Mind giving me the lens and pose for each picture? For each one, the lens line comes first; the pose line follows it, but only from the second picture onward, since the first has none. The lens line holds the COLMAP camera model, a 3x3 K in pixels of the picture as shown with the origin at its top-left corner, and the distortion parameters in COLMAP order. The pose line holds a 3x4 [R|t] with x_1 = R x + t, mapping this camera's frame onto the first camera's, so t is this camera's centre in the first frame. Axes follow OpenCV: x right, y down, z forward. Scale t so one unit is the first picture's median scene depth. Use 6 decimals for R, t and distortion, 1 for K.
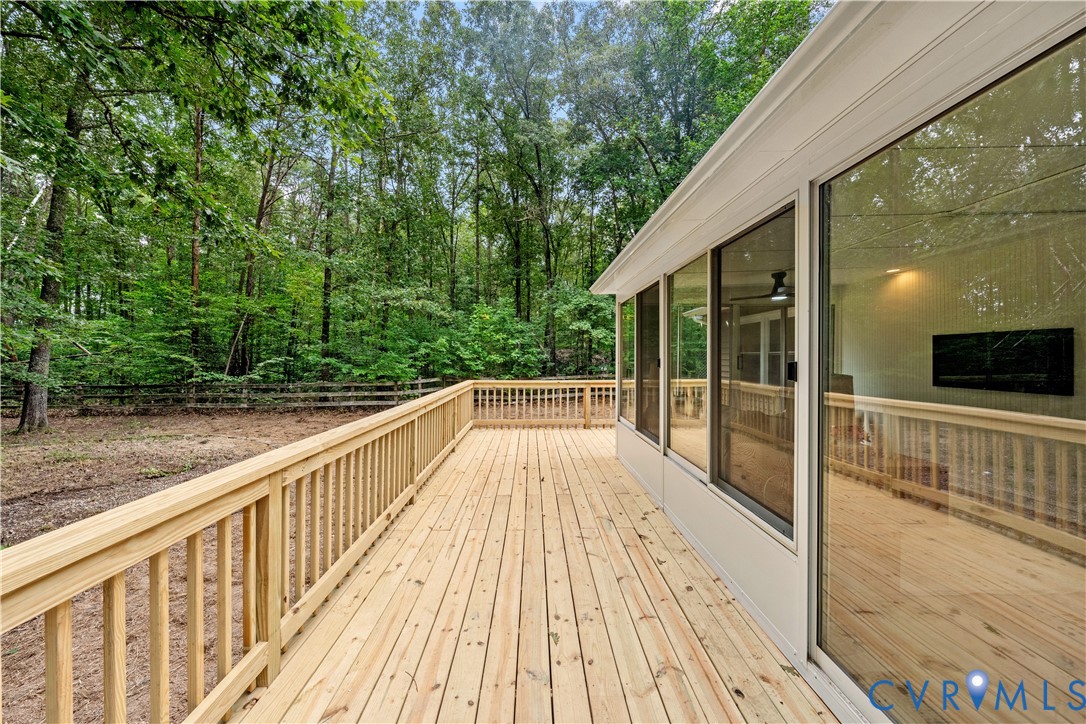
lens RADIAL K [[437.7, 0, 543.6], [0, 437.7, 357.4], [0, 0, 1]] dist [-0.002893, -0.000239]
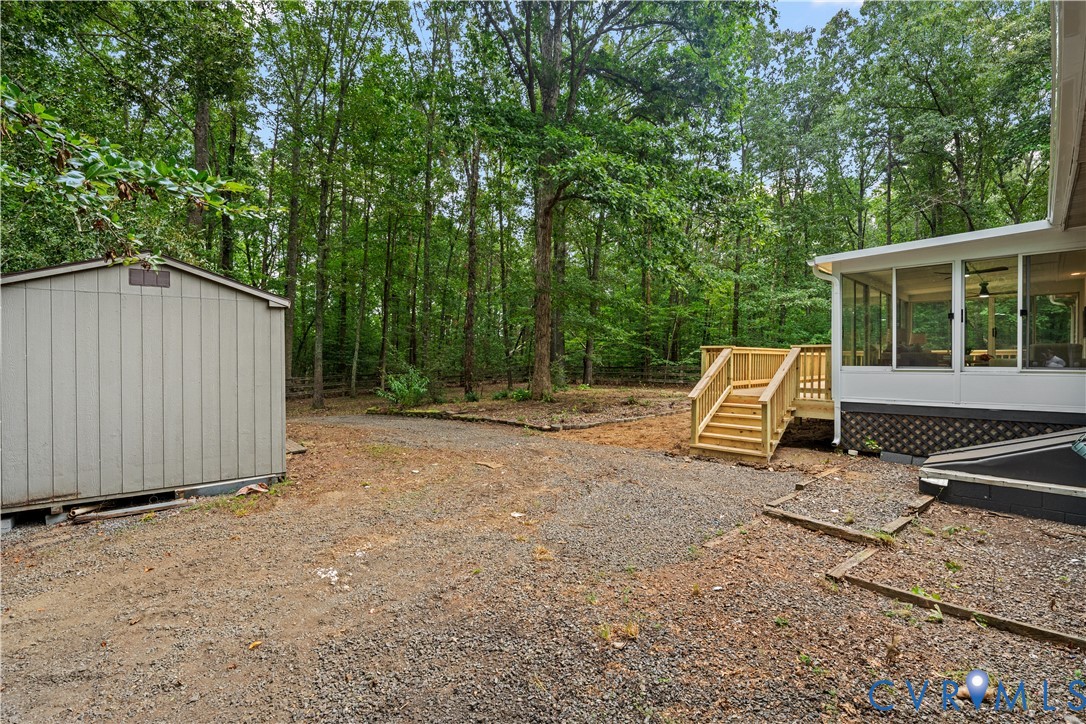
lens RADIAL K [[493.2, 0, 543.0], [0, 493.2, 360.1], [0, 0, 1]] dist [-0.000366, 0.000040]
pose [[0.688933, 0.002243, -0.724822, 0.188497], [-0.000046, 0.999995, 0.003050, 0.033143], [0.724825, -0.002068, 0.688930, -0.461497]]
